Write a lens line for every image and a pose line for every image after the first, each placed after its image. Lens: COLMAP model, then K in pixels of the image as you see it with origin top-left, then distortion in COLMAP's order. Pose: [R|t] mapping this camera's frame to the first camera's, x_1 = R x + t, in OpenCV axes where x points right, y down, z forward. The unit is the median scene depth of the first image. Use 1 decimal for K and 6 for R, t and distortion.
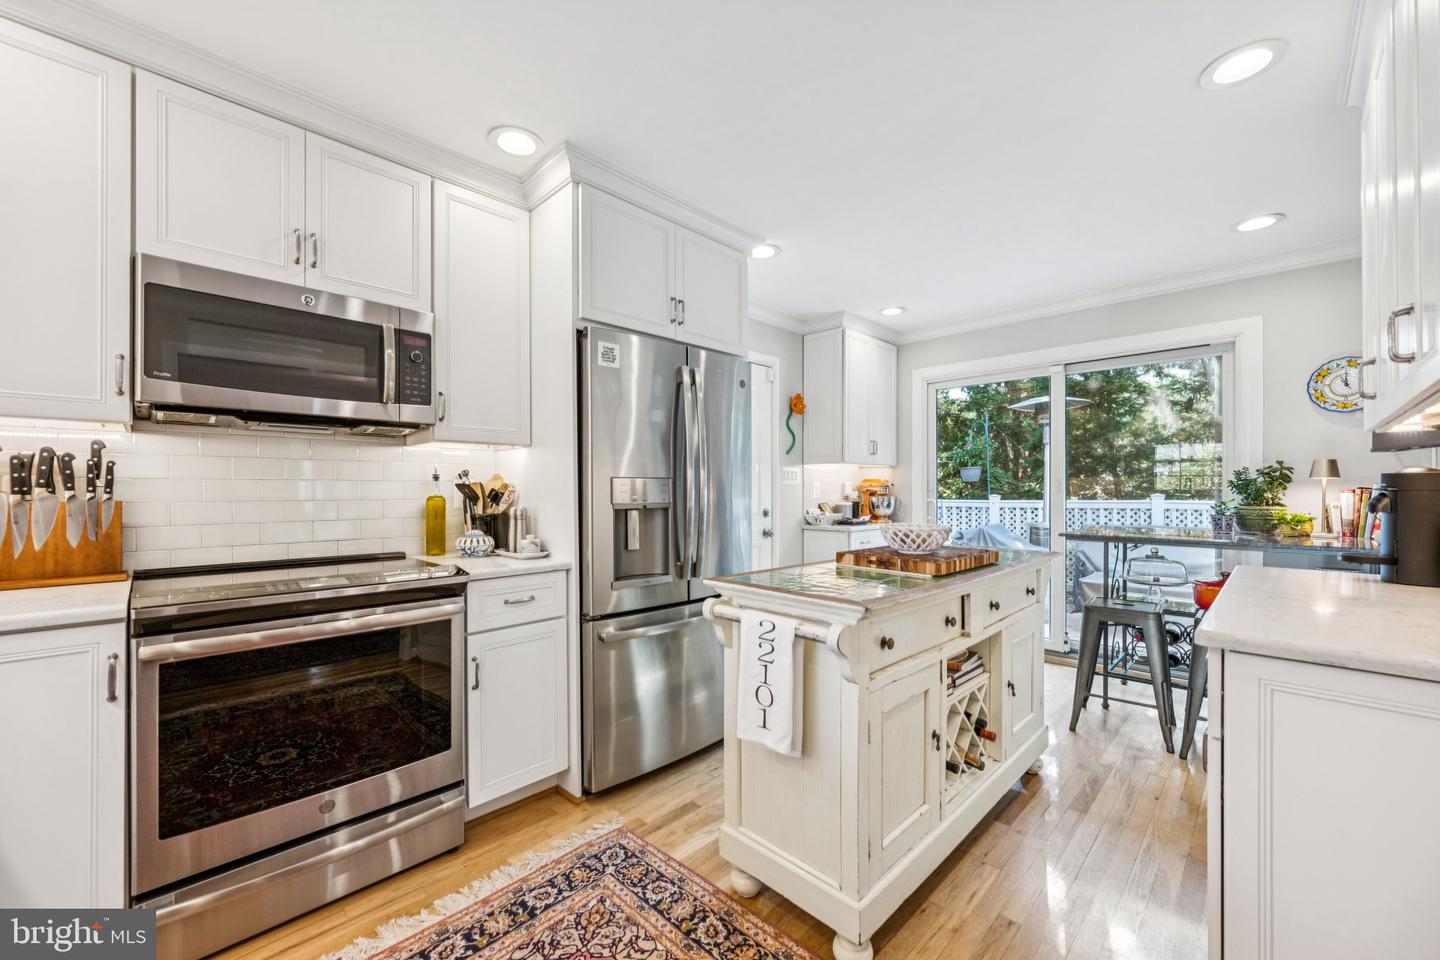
lens RADIAL K [[560.7, 0, 722.7], [0, 560.7, 488.7], [0, 0, 1]] dist [-0.001328, 0.000288]
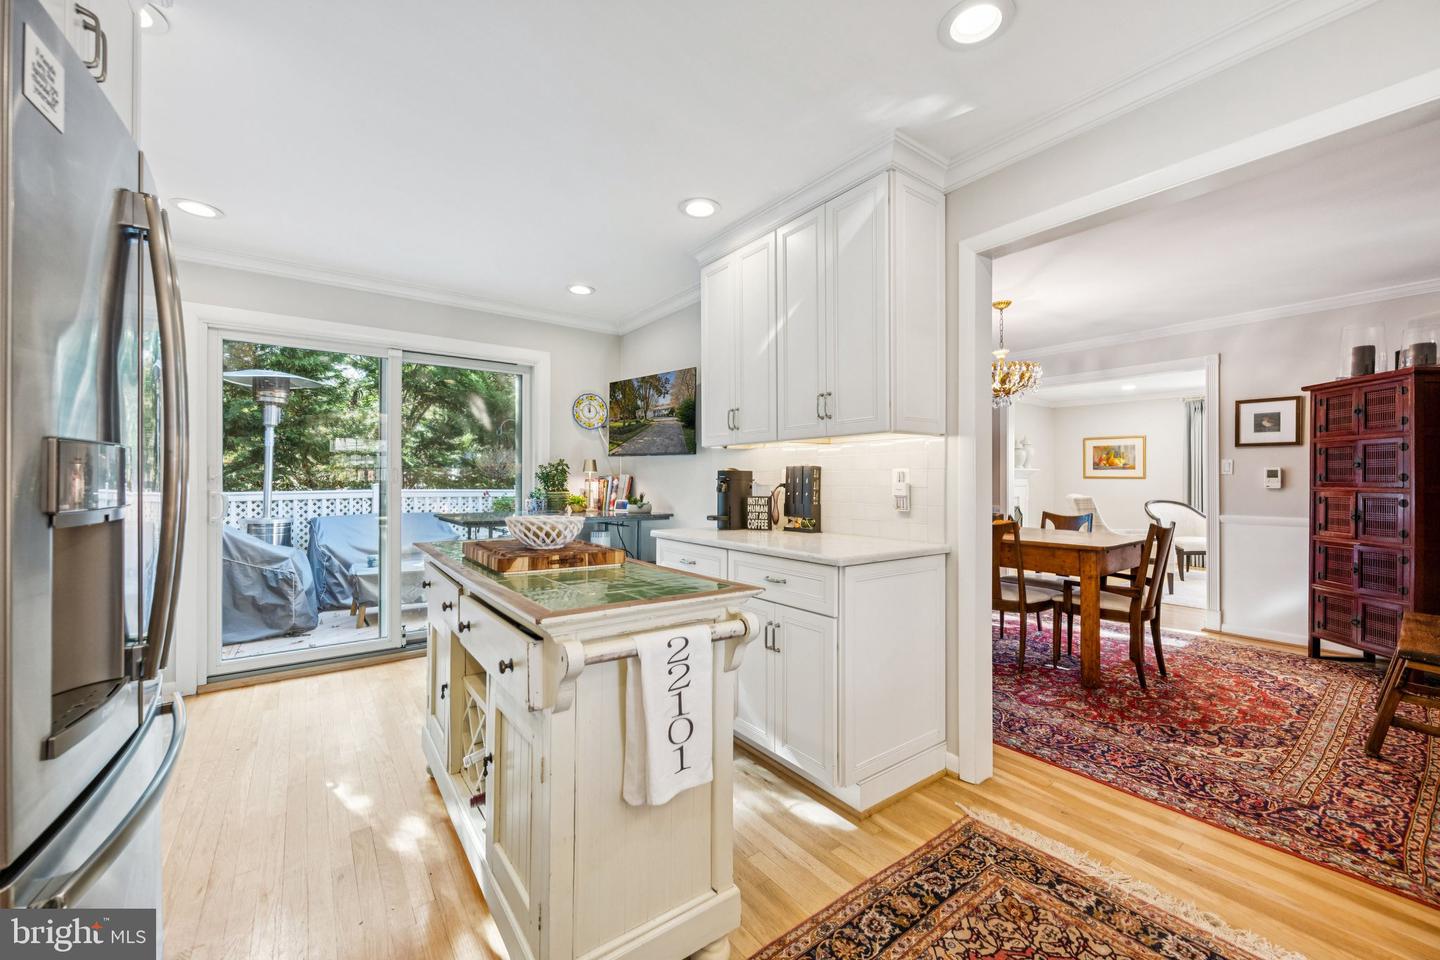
lens RADIAL K [[560.7, 0, 720.9], [0, 560.7, 478.2], [0, 0, 1]] dist [-0.001328, 0.000288]
pose [[0.139983, 0.005616, 0.990138, -0.522001], [-0.003198, 0.999981, -0.005220, 0.006203], [-0.990149, -0.002436, 0.139998, 0.600471]]
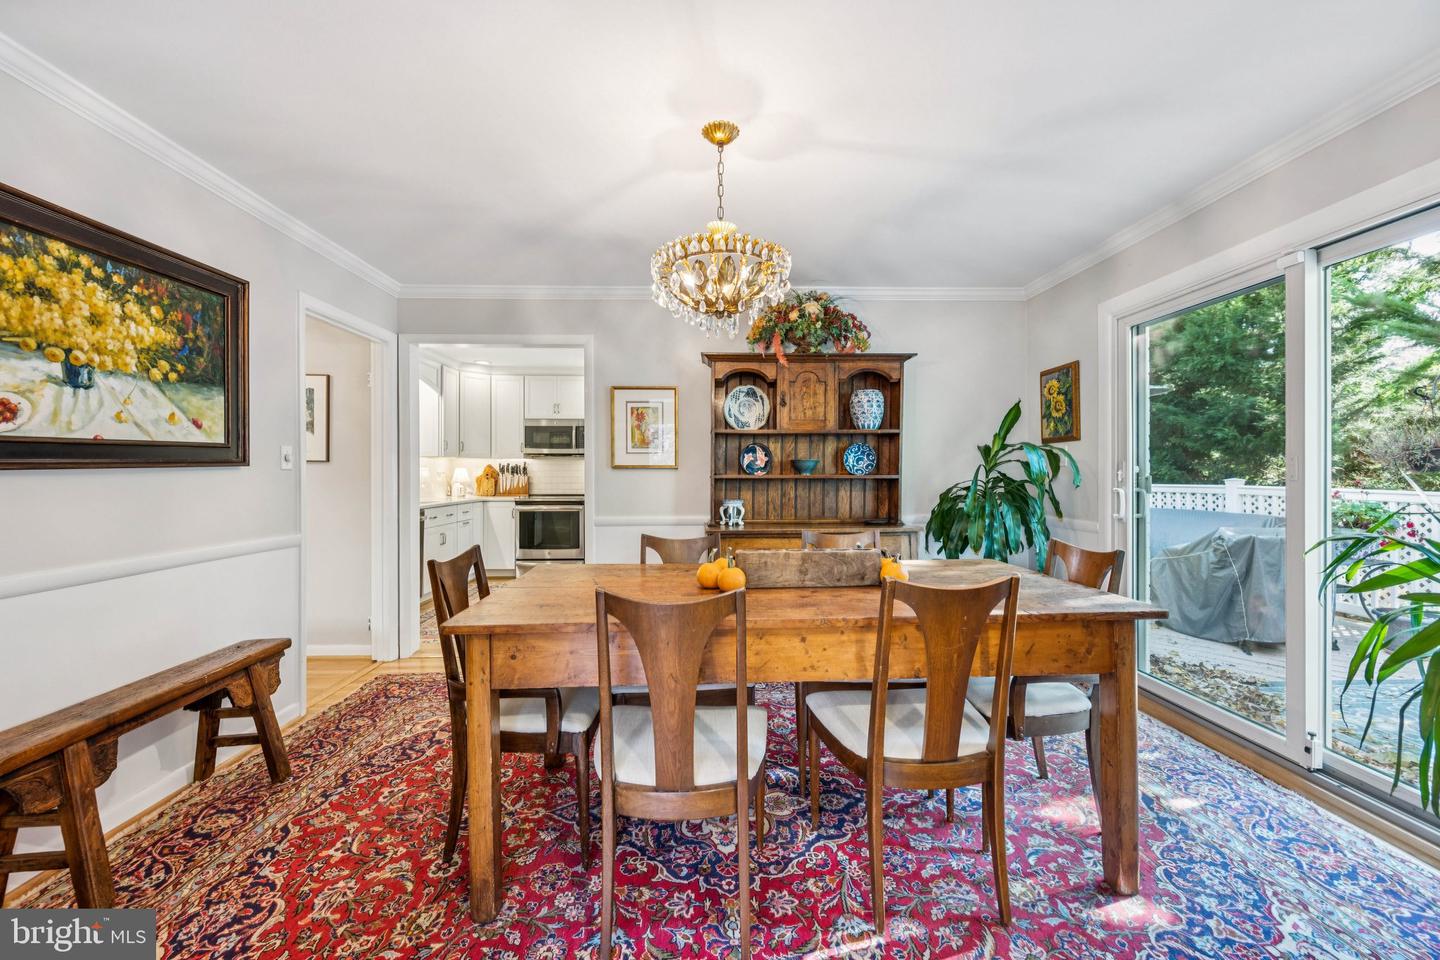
lens RADIAL K [[560.7, 0, 716.4], [0, 560.7, 473.4], [0, 0, 1]] dist [-0.001328, 0.000288]
pose [[0.731021, 0.003485, -0.682346, 2.467729], [0.001127, 0.999979, 0.006315, -0.022245], [0.682354, -0.005386, 0.731002, -0.952062]]
